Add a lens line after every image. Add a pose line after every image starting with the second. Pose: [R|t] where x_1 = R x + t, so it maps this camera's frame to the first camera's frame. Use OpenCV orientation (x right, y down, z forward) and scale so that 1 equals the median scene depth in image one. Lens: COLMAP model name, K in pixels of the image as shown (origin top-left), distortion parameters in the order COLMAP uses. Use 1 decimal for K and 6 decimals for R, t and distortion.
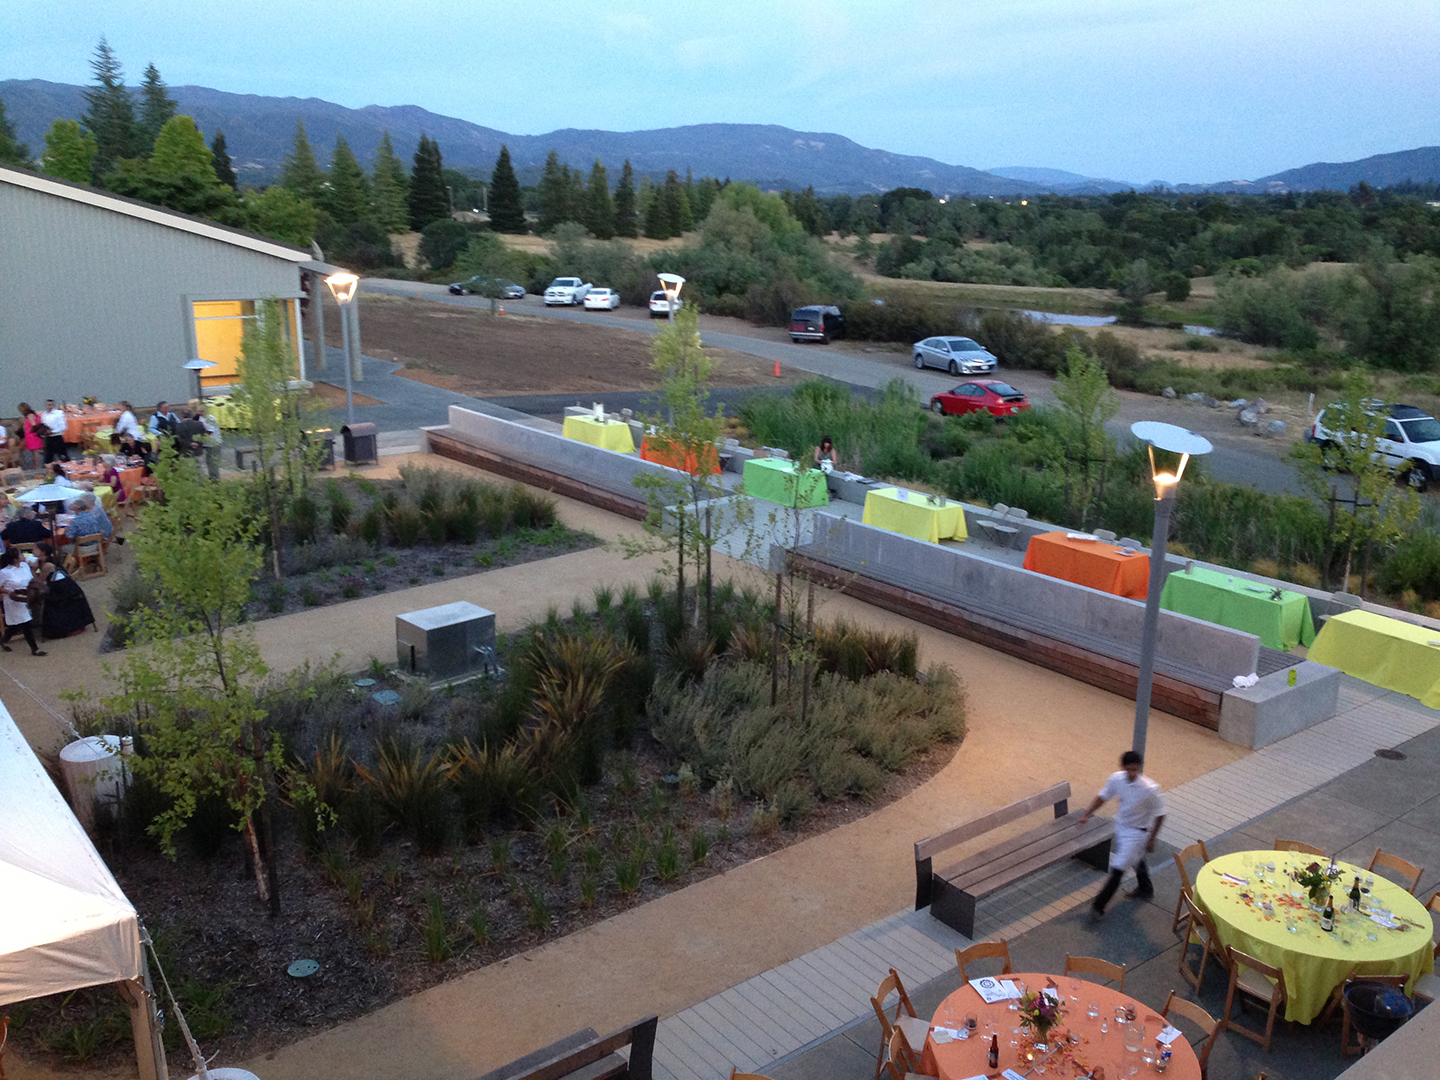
lens RADIAL K [[1309.8, 0, 720.0], [0, 1309.8, 540.0], [0, 0, 1]] dist [0.156579, -0.240420]
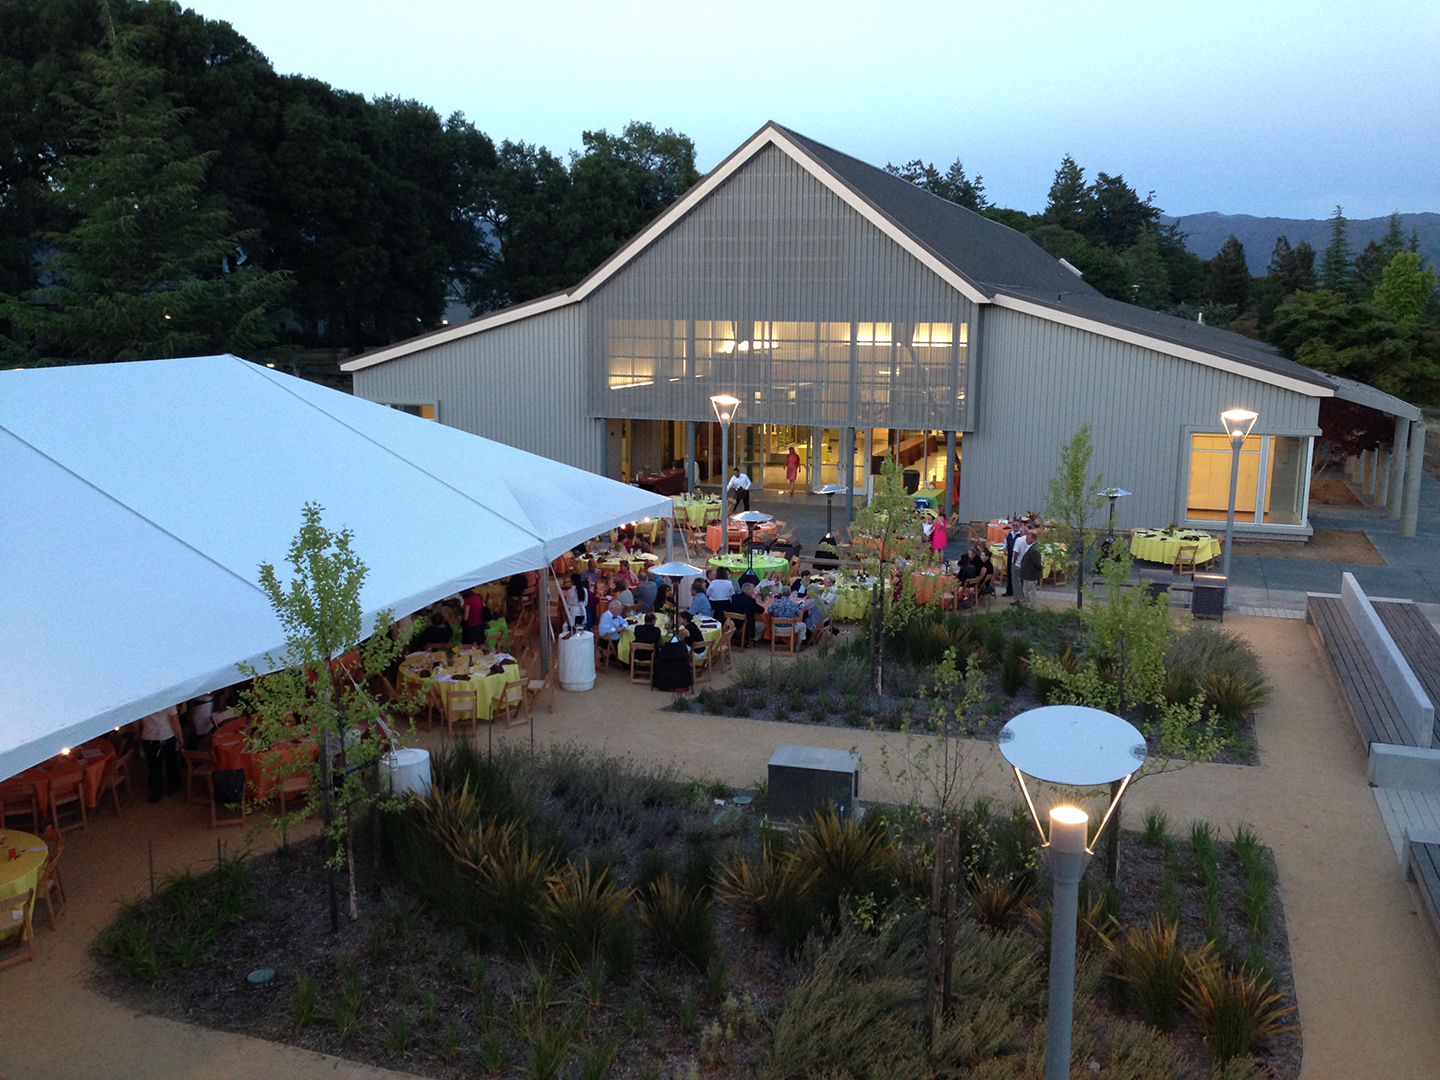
lens RADIAL K [[1342.0, 0, 720.0], [0, 1342.0, 540.0], [0, 0, 1]] dist [0.135184, -0.140904]
pose [[0.536475, 0.137662, -0.832613, 0.252451], [-0.221498, 0.974986, 0.018484, -0.045370], [0.814330, 0.174506, 0.553547, 0.190338]]
